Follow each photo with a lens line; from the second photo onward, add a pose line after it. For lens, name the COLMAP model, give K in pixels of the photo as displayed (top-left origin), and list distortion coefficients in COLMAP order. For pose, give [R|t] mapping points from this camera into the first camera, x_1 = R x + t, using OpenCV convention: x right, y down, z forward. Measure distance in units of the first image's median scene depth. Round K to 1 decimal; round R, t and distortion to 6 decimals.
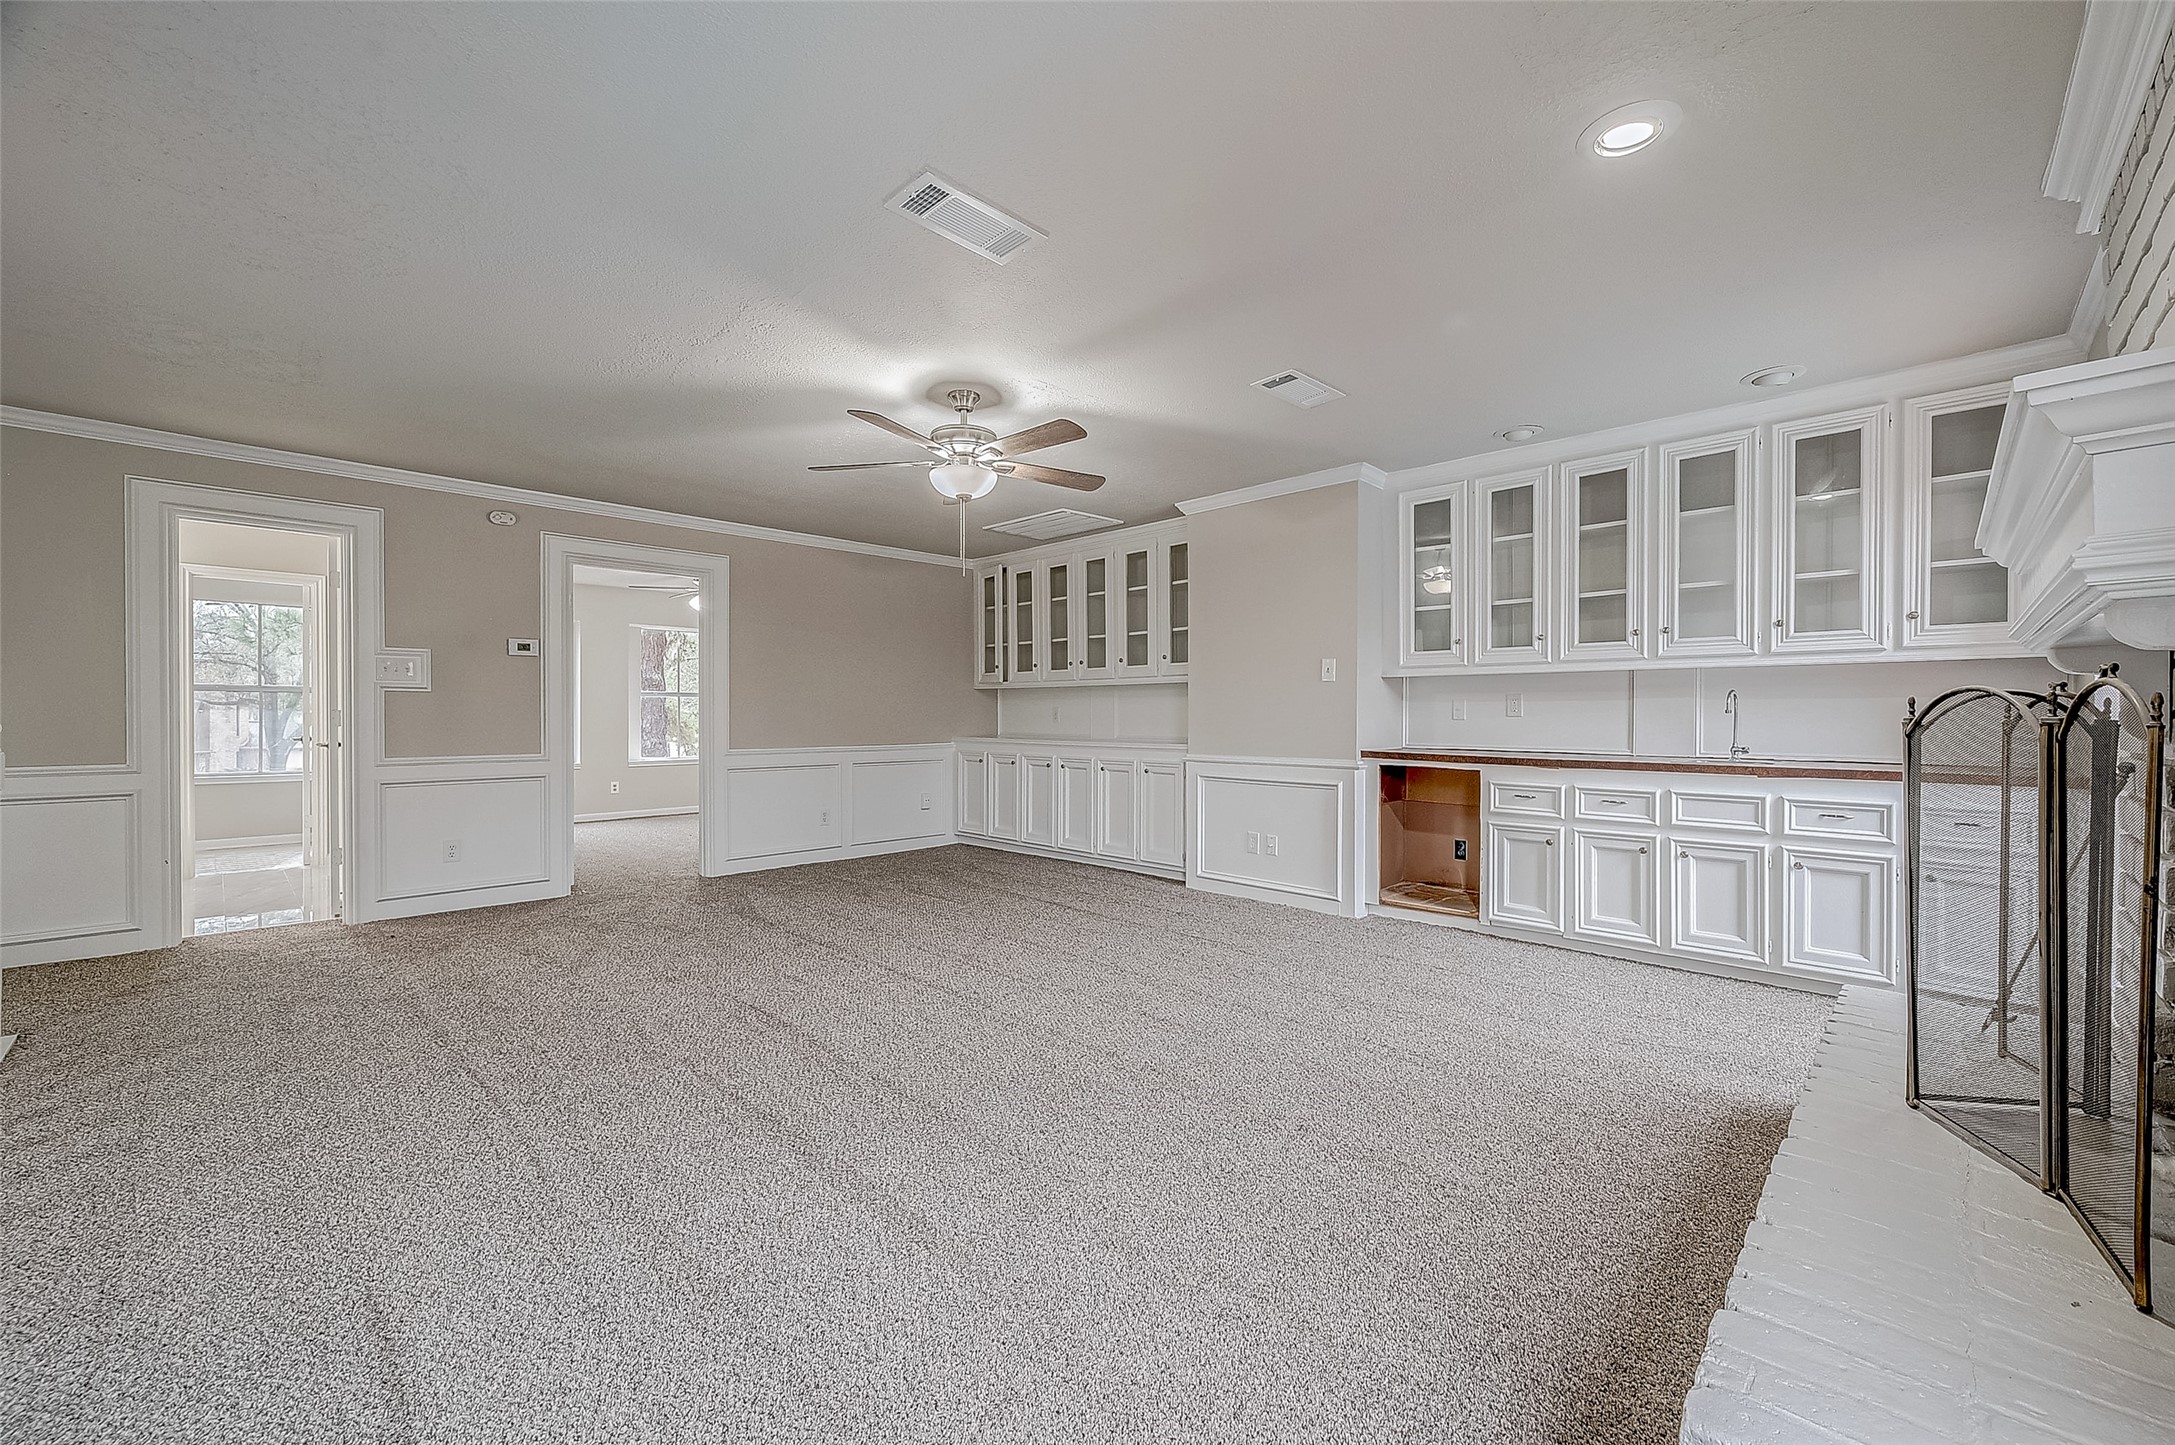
lens RADIAL K [[877.9, 0, 1081.7], [0, 877.9, 726.9], [0, 0, 1]] dist [-0.000024, 0.000451]
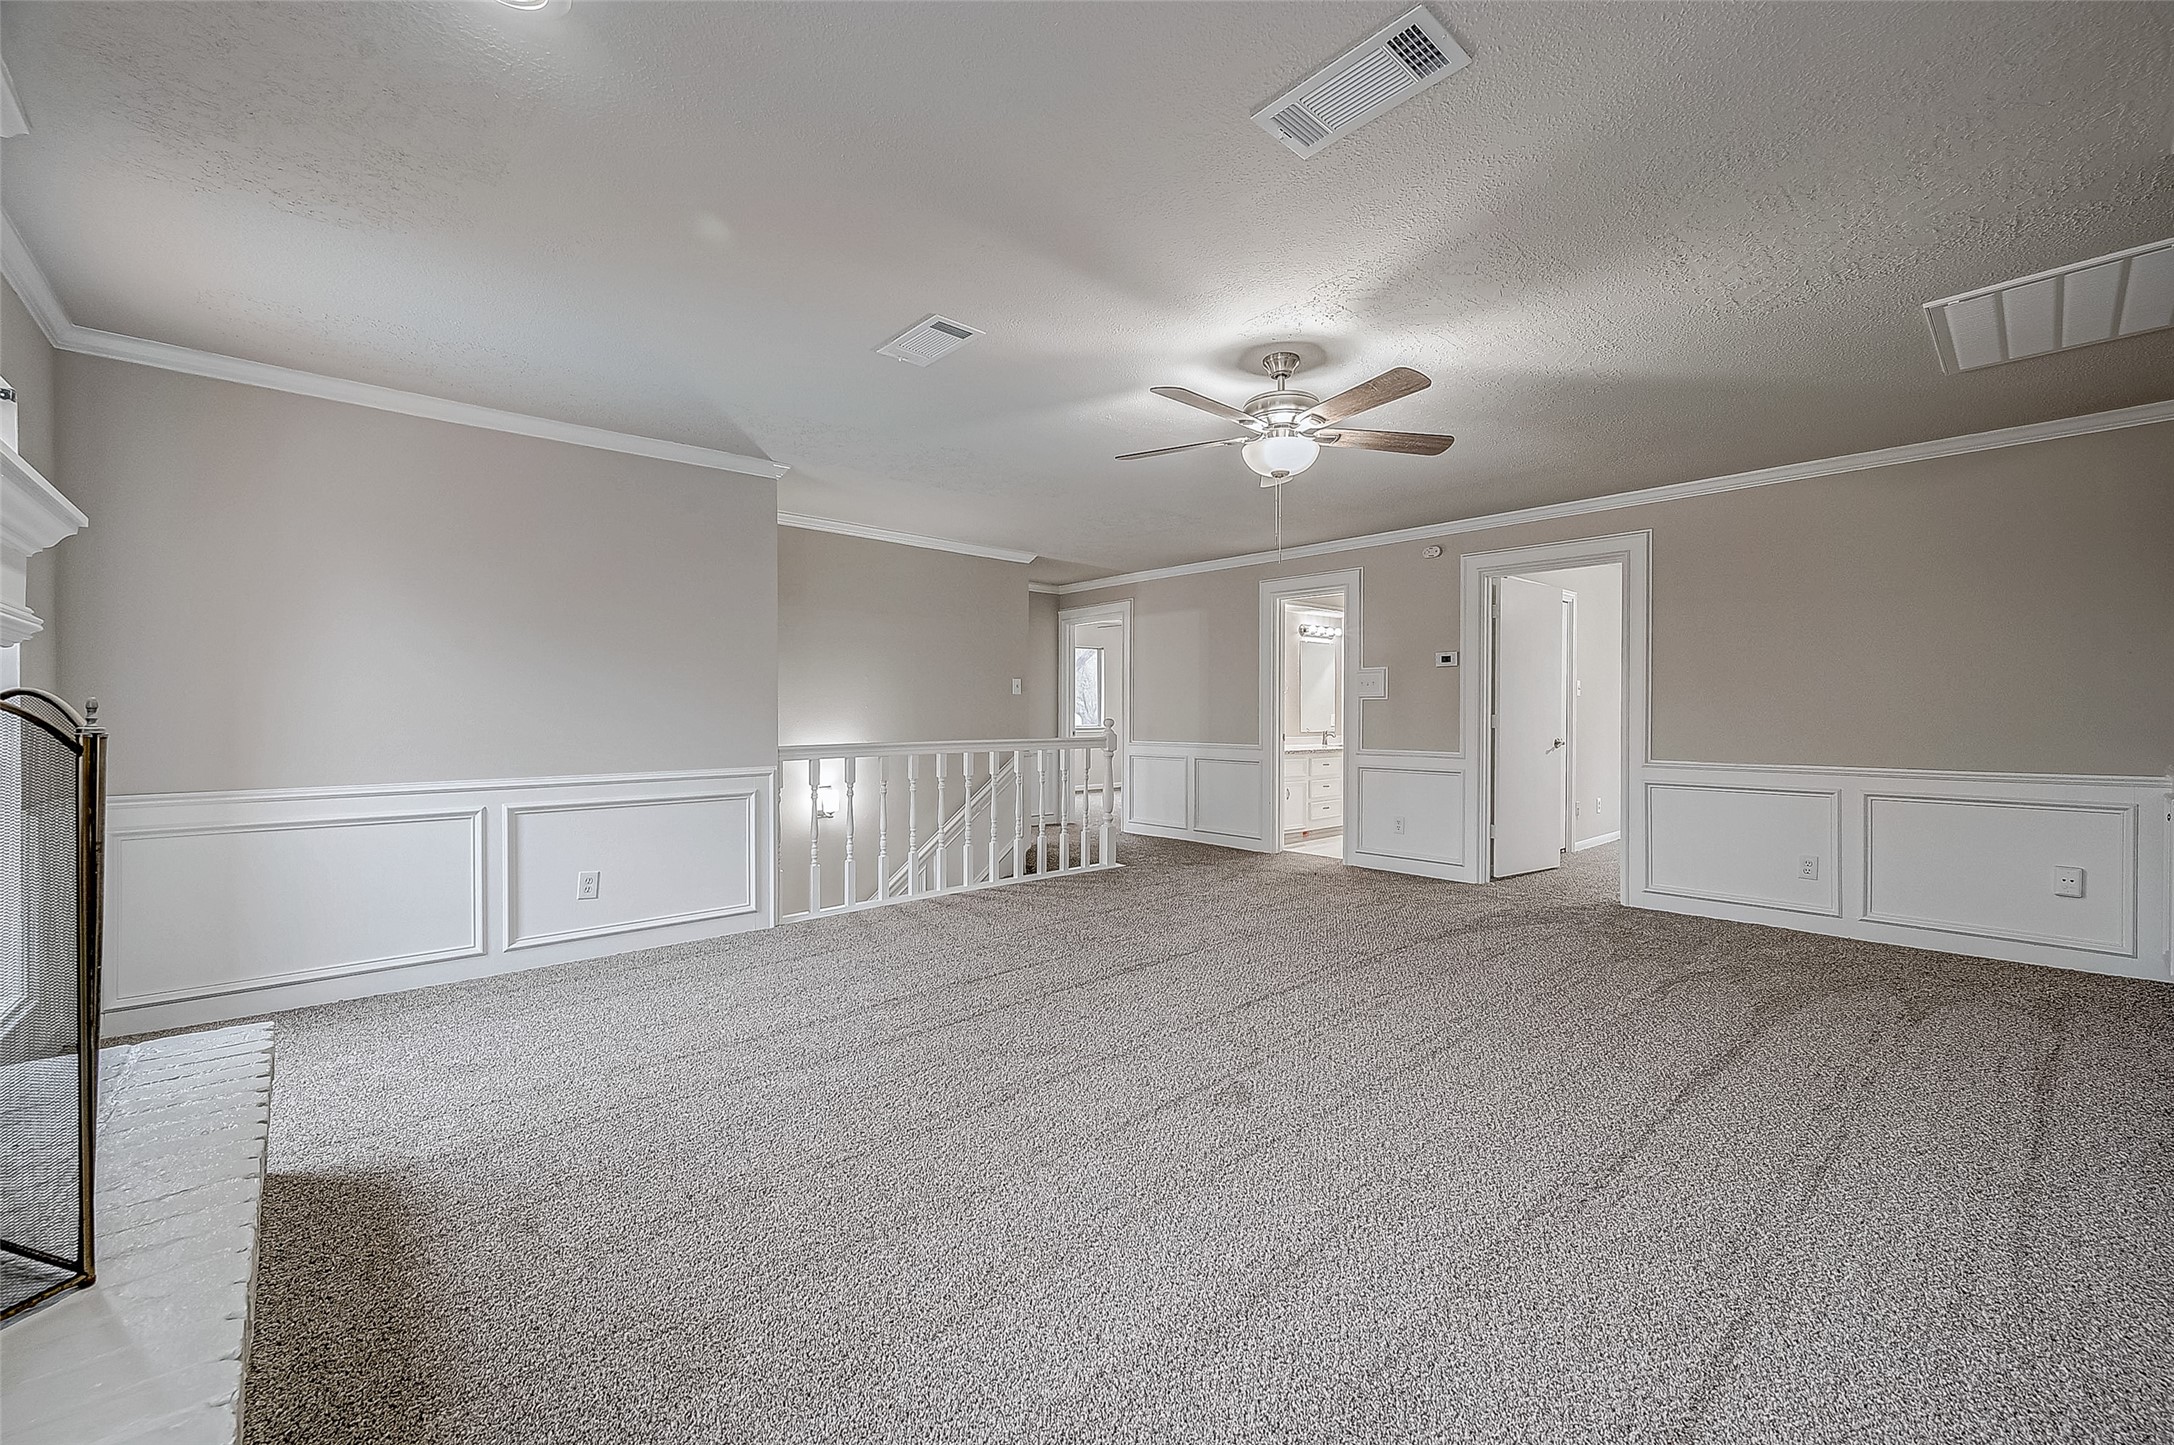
lens RADIAL K [[877.5, 0, 1097.1], [0, 877.5, 723.4], [0, 0, 1]] dist [-0.000024, 0.000451]
pose [[-0.066141, 0.006274, -0.997791, 0.761600], [-0.019603, 0.999779, 0.007586, -0.008826], [0.997618, 0.020061, -0.066003, 0.874786]]
